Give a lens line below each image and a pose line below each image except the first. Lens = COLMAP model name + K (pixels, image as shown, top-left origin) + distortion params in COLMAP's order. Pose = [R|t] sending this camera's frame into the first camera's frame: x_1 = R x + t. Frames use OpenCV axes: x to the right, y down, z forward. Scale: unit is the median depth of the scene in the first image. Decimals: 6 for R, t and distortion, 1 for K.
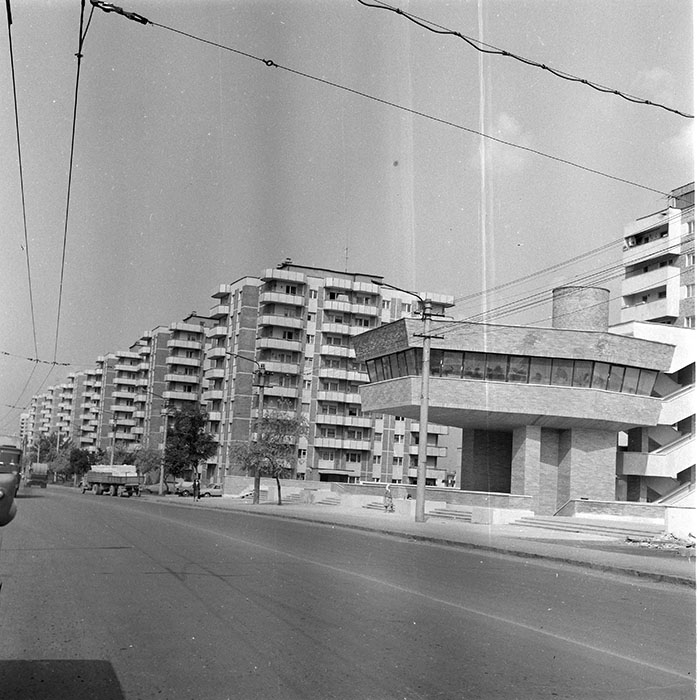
lens RADIAL K [[1014.6, 0, 329.1], [0, 1014.6, 349.1], [0, 0, 1]] dist [0.103459, -0.223072]
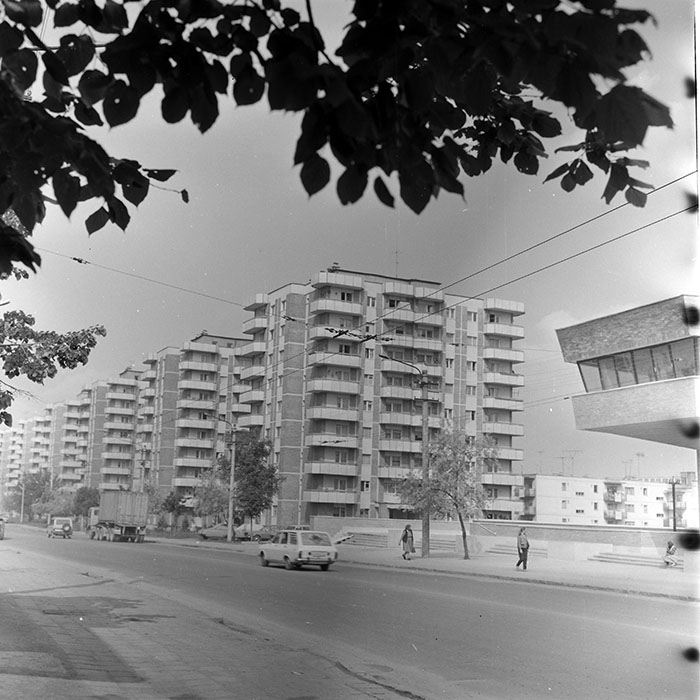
lens RADIAL K [[1014.6, 0, 329.1], [0, 1014.6, 349.1], [0, 0, 1]] dist [0.103459, -0.223072]
pose [[0.998510, -0.018289, 0.051420, -0.096455], [0.019775, 0.999397, -0.028547, 0.010498], [-0.050867, 0.029521, 0.998269, 0.135125]]
